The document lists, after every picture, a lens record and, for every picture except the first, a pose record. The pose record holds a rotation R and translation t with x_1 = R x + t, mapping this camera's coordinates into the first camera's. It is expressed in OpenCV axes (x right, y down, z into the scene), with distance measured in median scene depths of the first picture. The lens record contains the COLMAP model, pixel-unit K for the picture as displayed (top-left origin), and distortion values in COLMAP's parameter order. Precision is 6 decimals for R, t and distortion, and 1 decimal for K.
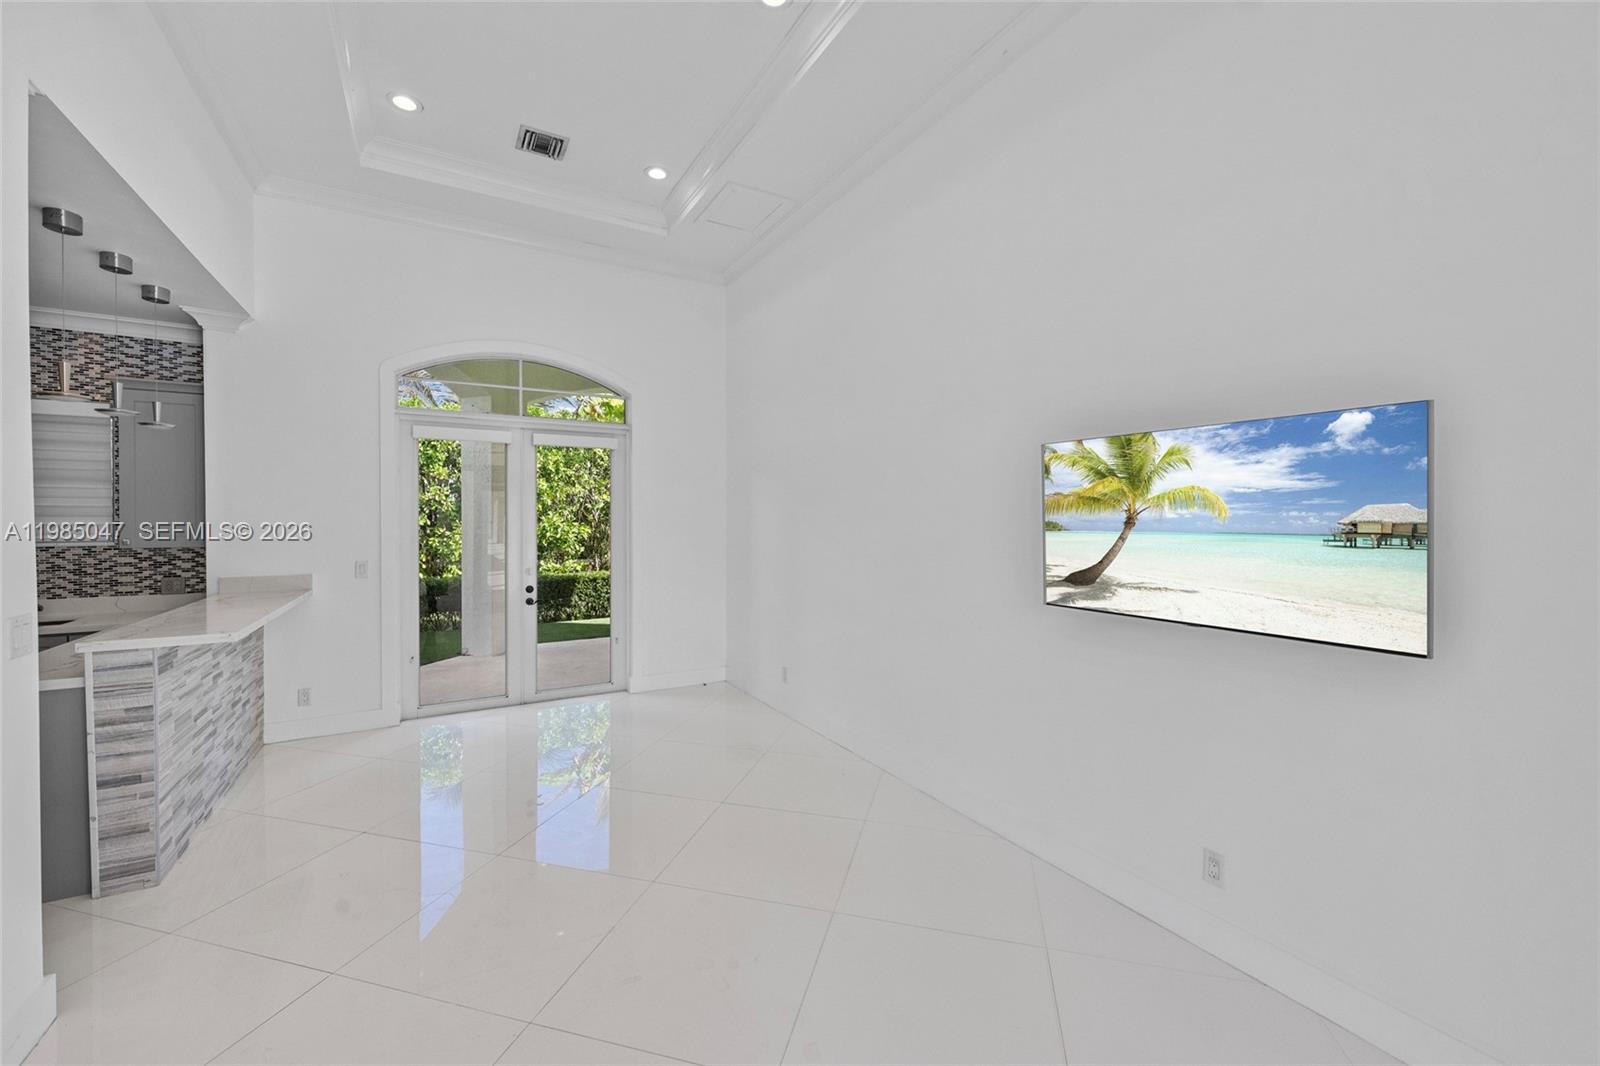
lens RADIAL K [[631.6, 0, 799.2], [0, 631.6, 528.1], [0, 0, 1]] dist [-0.000463, 0.000095]
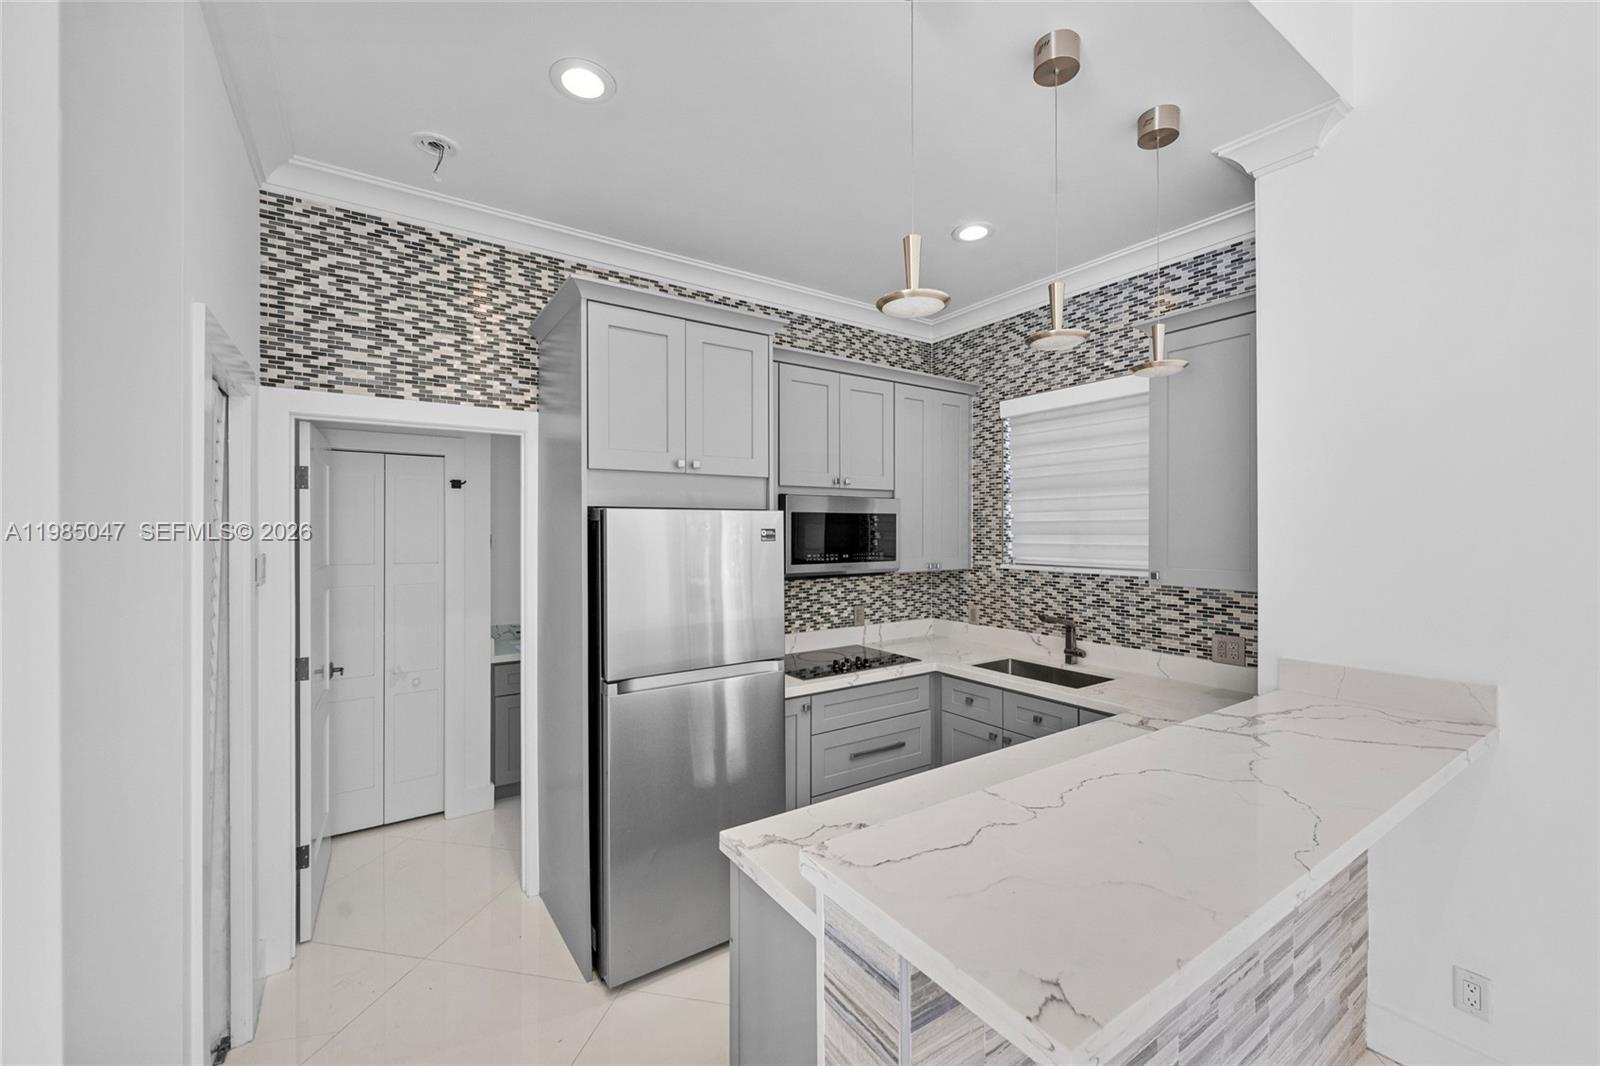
lens RADIAL K [[631.6, 0, 799.2], [0, 631.6, 528.1], [0, 0, 1]] dist [-0.000463, 0.000095]
pose [[0.062990, -0.005258, -0.998000, -0.428901], [-0.013295, 0.999893, -0.006107, -0.016270], [0.997926, 0.013653, 0.062913, 0.570551]]
